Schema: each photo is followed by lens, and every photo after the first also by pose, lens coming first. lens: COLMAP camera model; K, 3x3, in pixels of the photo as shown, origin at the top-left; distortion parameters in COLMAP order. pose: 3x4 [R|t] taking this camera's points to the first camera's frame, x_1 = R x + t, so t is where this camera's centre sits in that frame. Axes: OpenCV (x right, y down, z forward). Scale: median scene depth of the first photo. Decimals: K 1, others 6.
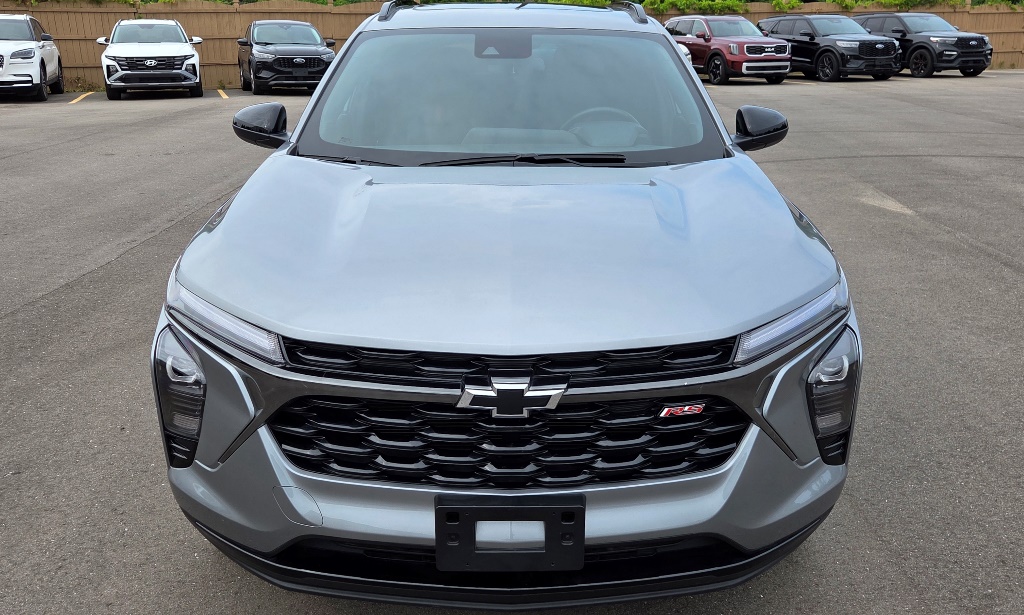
lens RADIAL K [[1007.7, 0, 511.9], [0, 1007.7, 305.4], [0, 0, 1]] dist [0.063963, 0.000000]
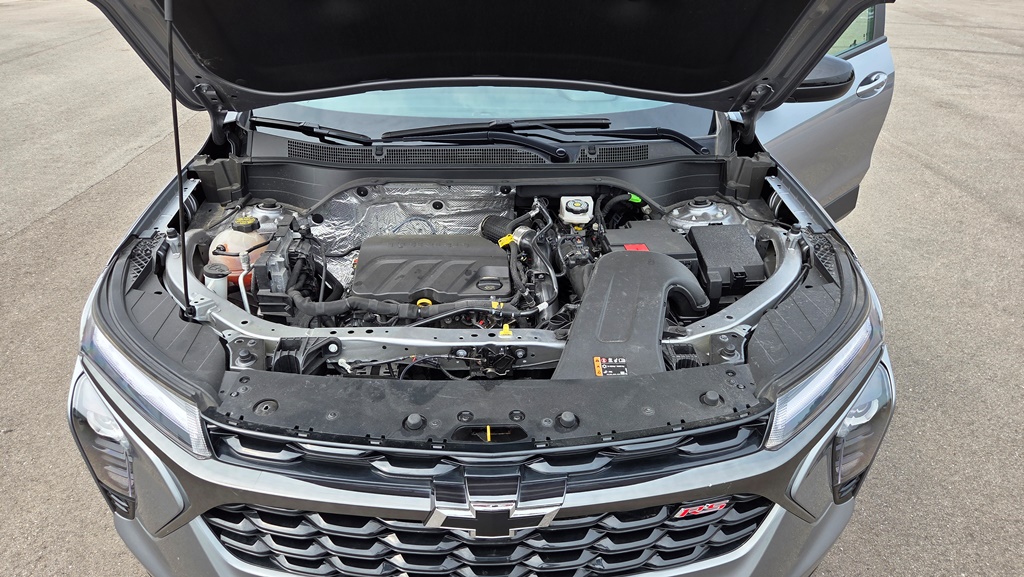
lens RADIAL K [[677.1, 0, 490.2], [0, 677.1, 276.3], [0, 0, 1]] dist [0.048909, -0.027310]
pose [[0.999819, -0.012657, 0.014211, -0.005825], [0.008955, 0.971828, 0.235522, -0.148027], [-0.016792, -0.235352, 0.971765, 0.355683]]
